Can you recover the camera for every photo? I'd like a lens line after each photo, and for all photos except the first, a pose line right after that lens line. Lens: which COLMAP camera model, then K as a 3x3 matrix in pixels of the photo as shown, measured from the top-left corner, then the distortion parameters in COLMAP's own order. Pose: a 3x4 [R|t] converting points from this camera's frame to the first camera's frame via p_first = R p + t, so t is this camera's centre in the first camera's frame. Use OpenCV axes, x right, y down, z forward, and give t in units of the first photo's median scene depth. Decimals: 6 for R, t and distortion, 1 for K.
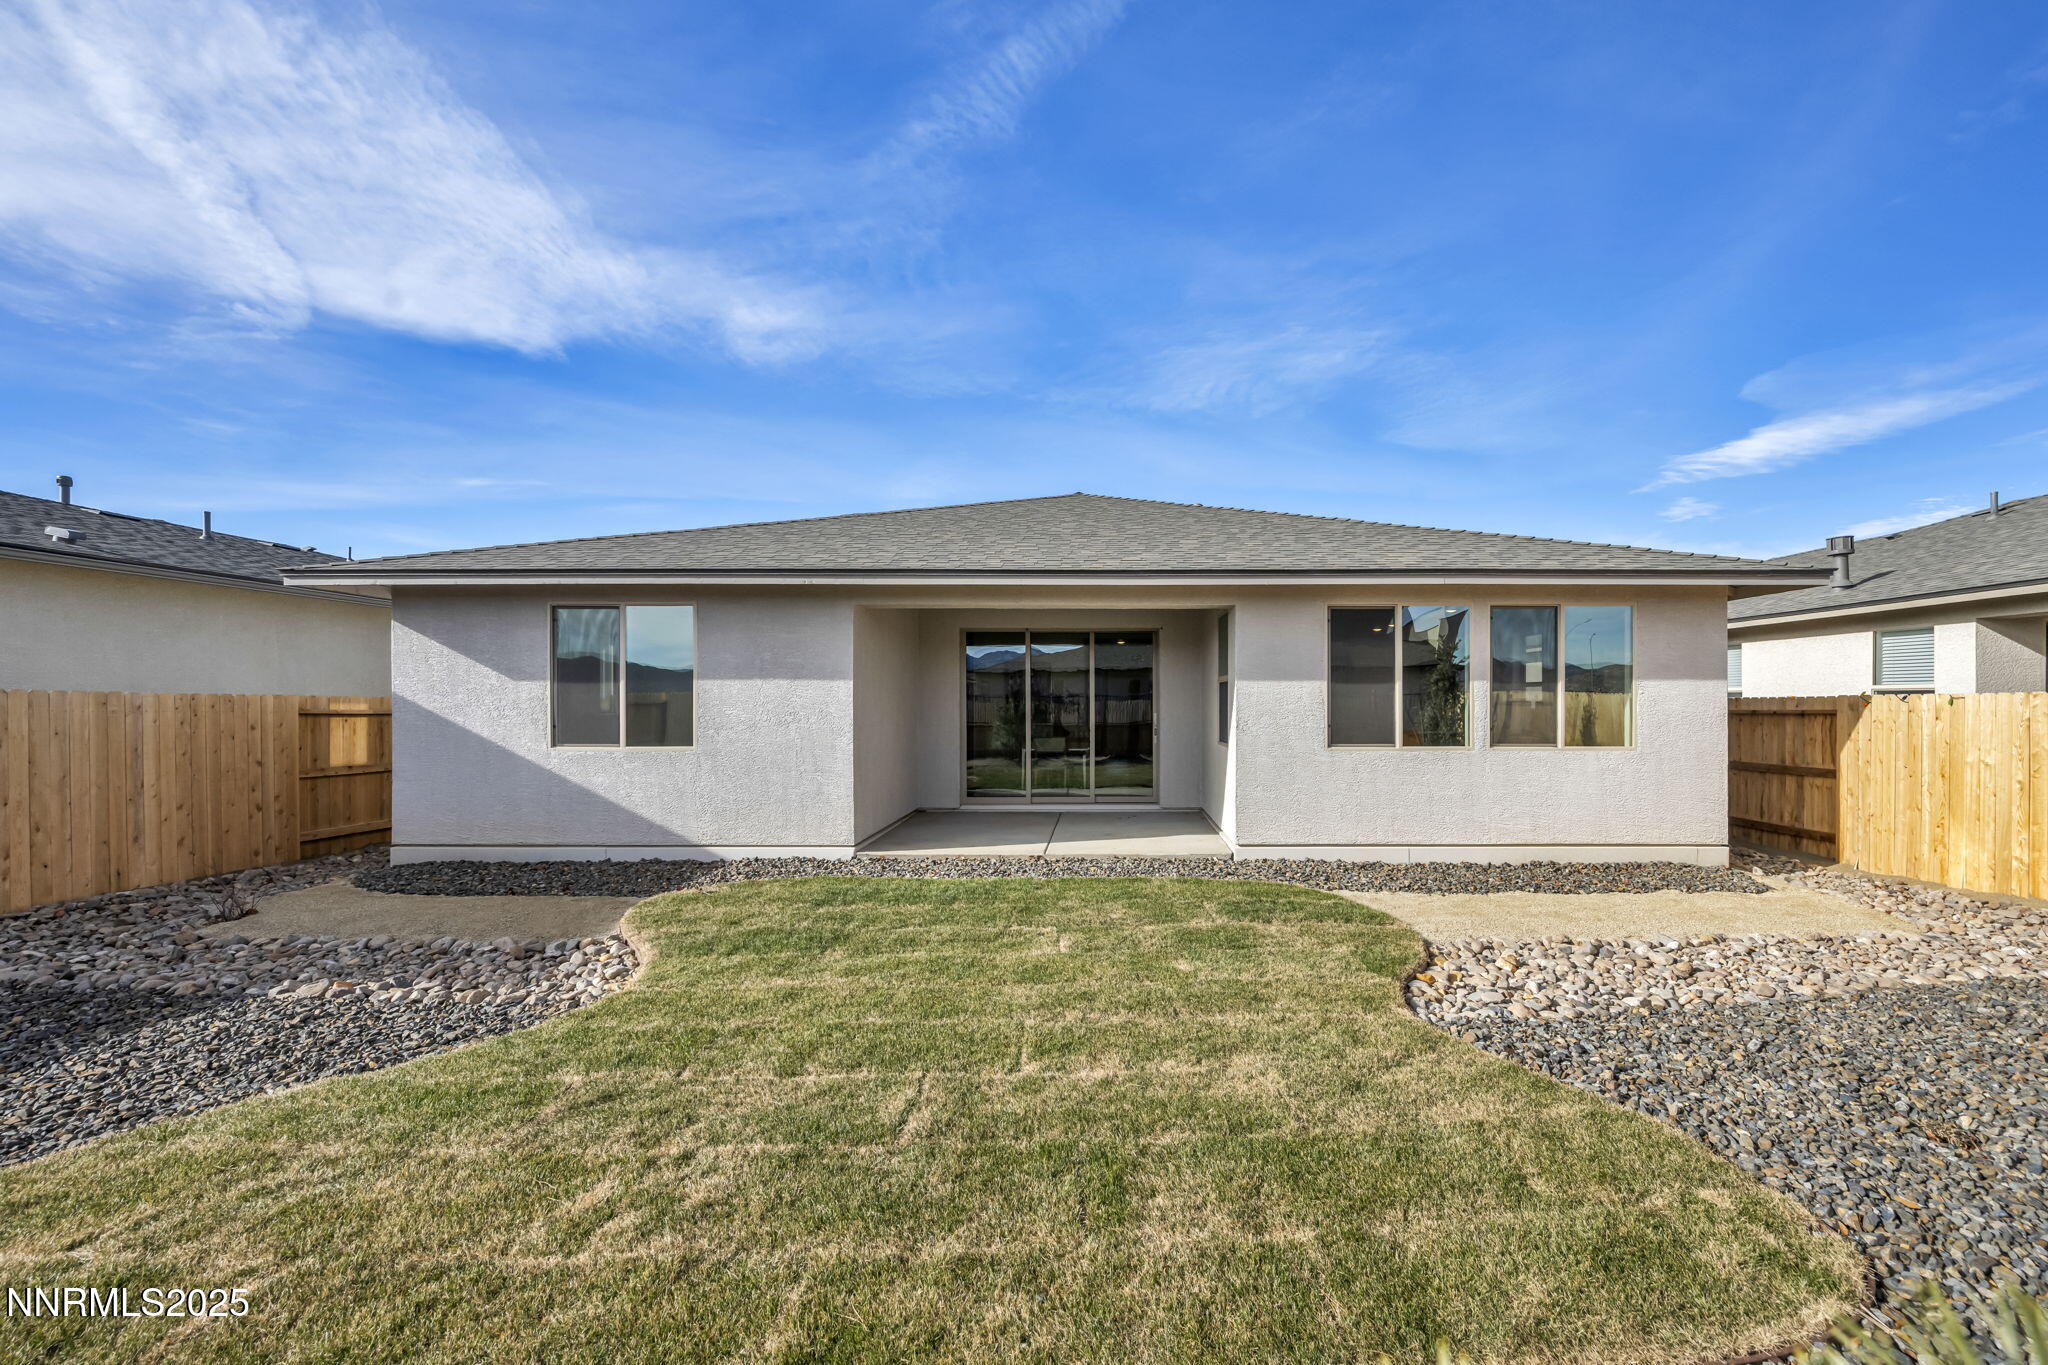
lens RADIAL K [[866.5, 0, 1104.0], [0, 866.5, 678.2], [0, 0, 1]] dist [-0.001152, 0.000325]
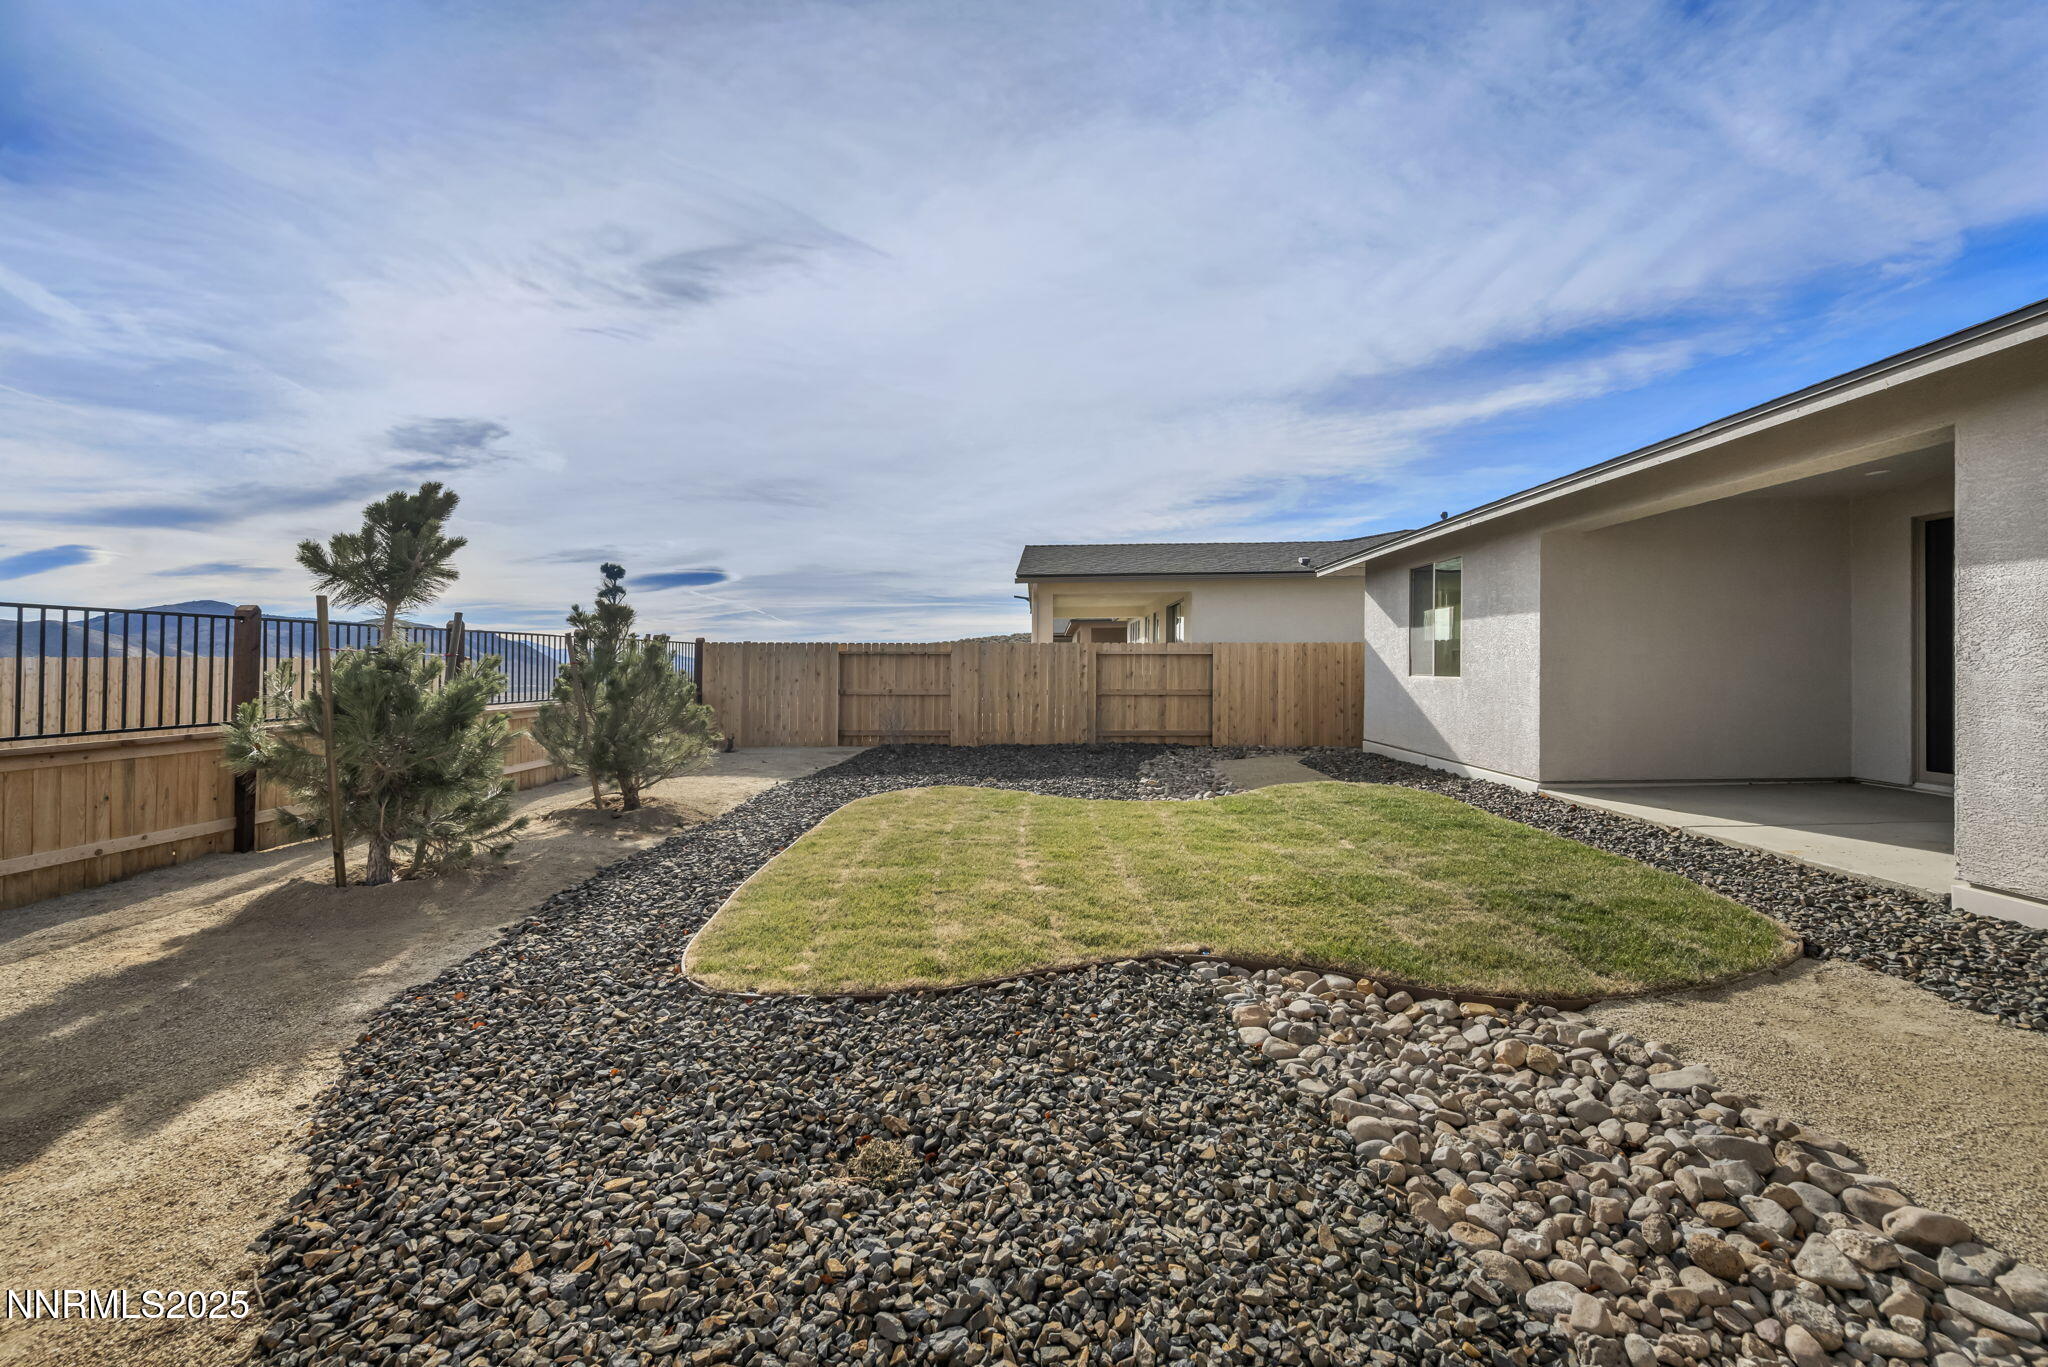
lens RADIAL K [[853.5, 0, 1027.0], [0, 853.5, 640.0], [0, 0, 1]] dist [-0.000408, -0.000015]
pose [[-0.019393, -0.030051, -0.999360, 0.647602], [0.036094, 0.998876, -0.030737, 0.040899], [0.999160, -0.036667, -0.018287, 0.414488]]
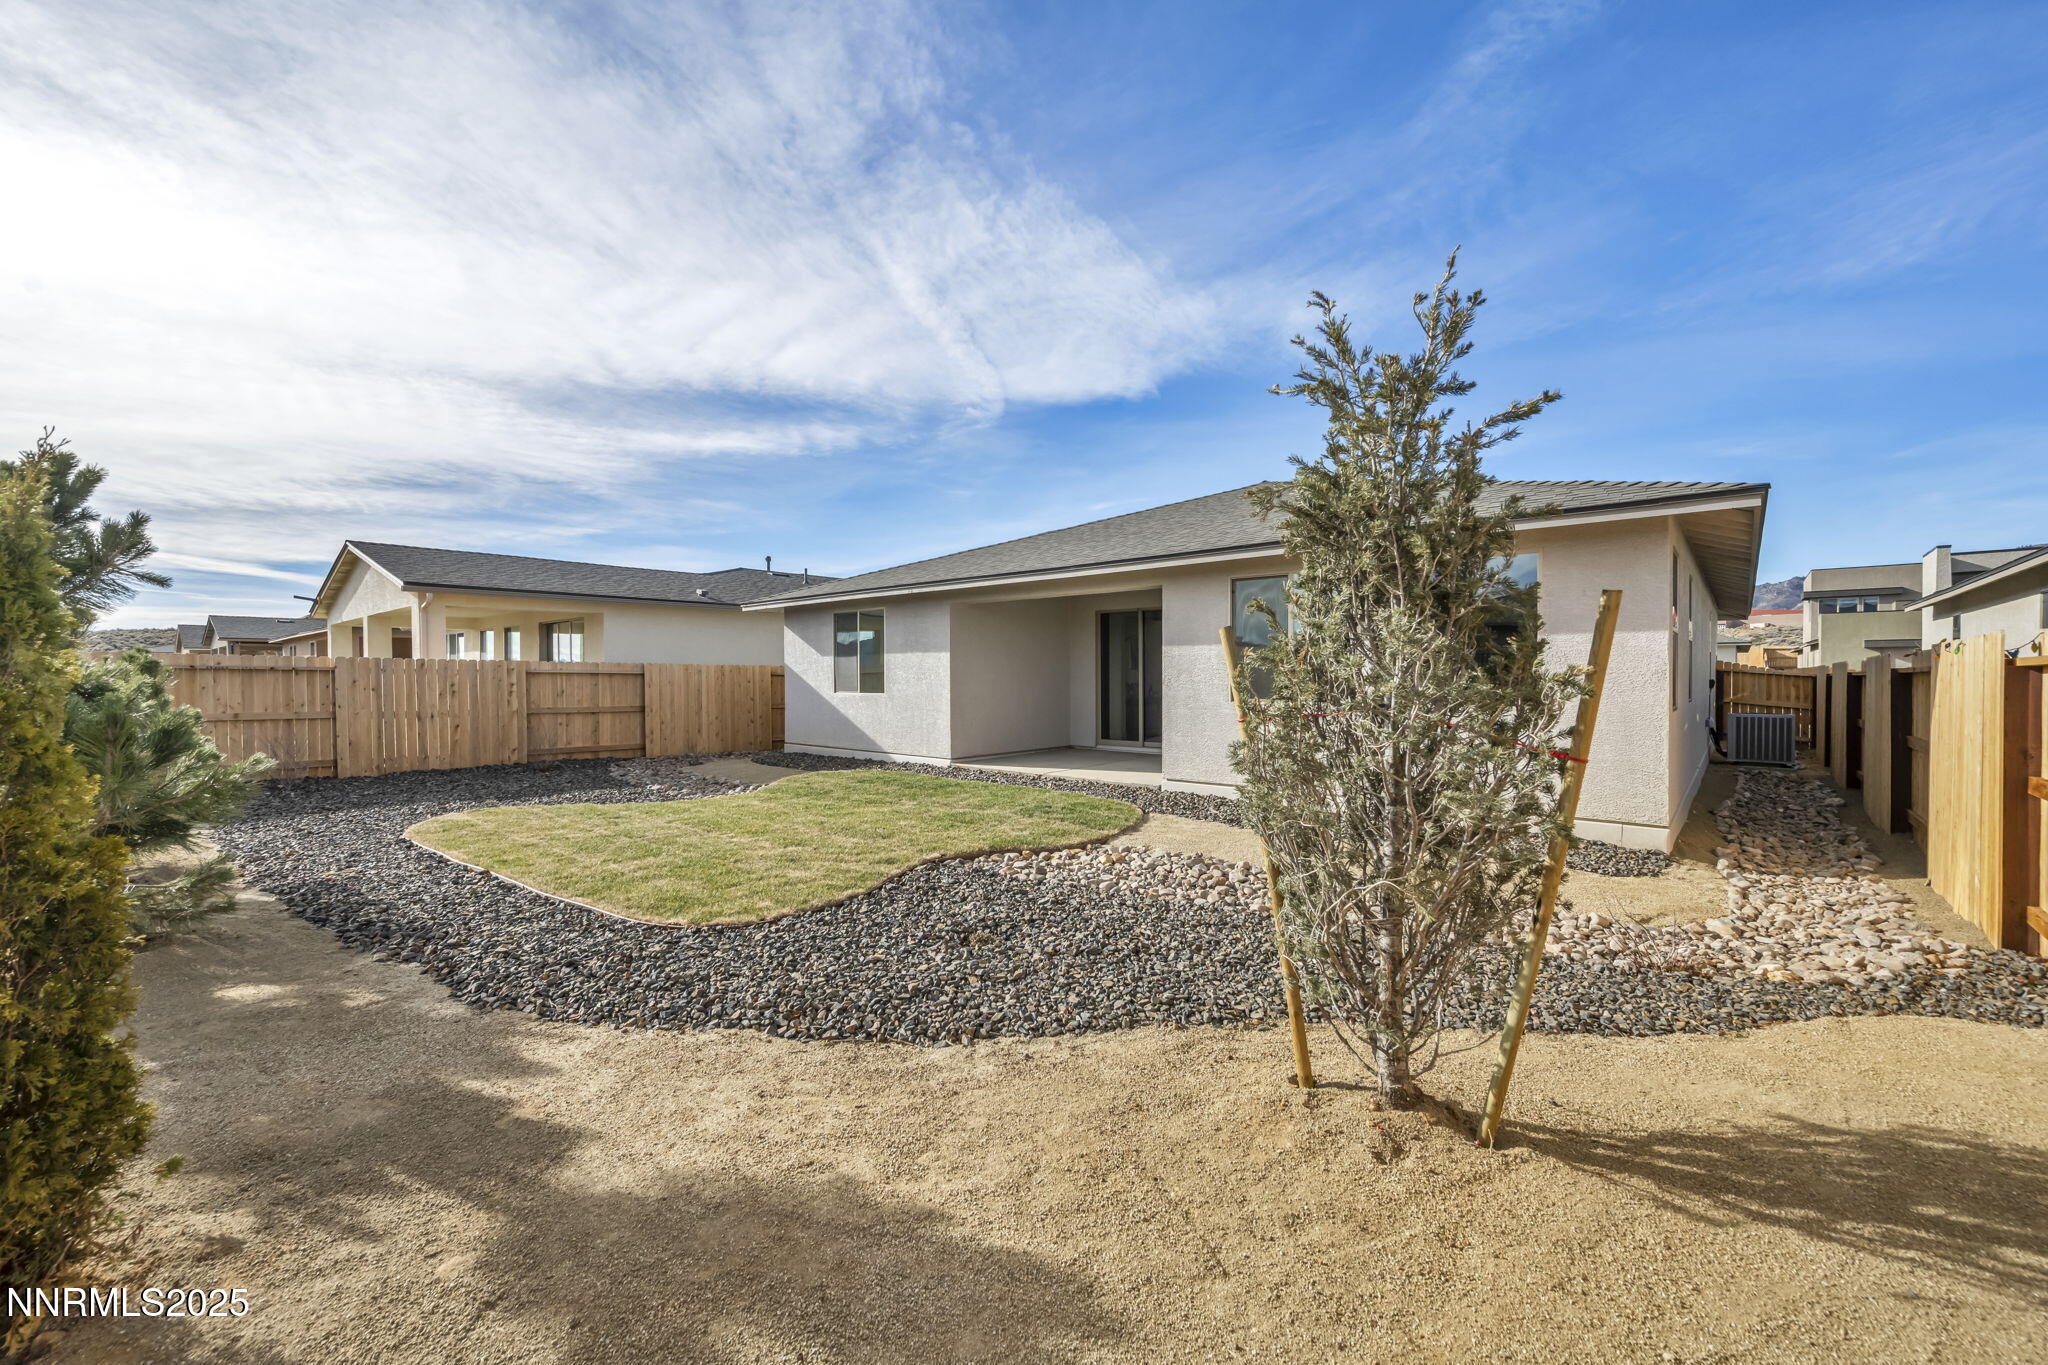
lens RADIAL K [[819.5, 0, 1024.0], [0, 819.5, 682.5], [0, 0, 1]] dist [-0.000319, -0.000093]
pose [[0.748254, 0.003933, -0.663401, 0.738705], [0.019355, 0.999427, 0.027755, 0.017659], [0.663130, -0.033608, 0.747749, -0.006022]]
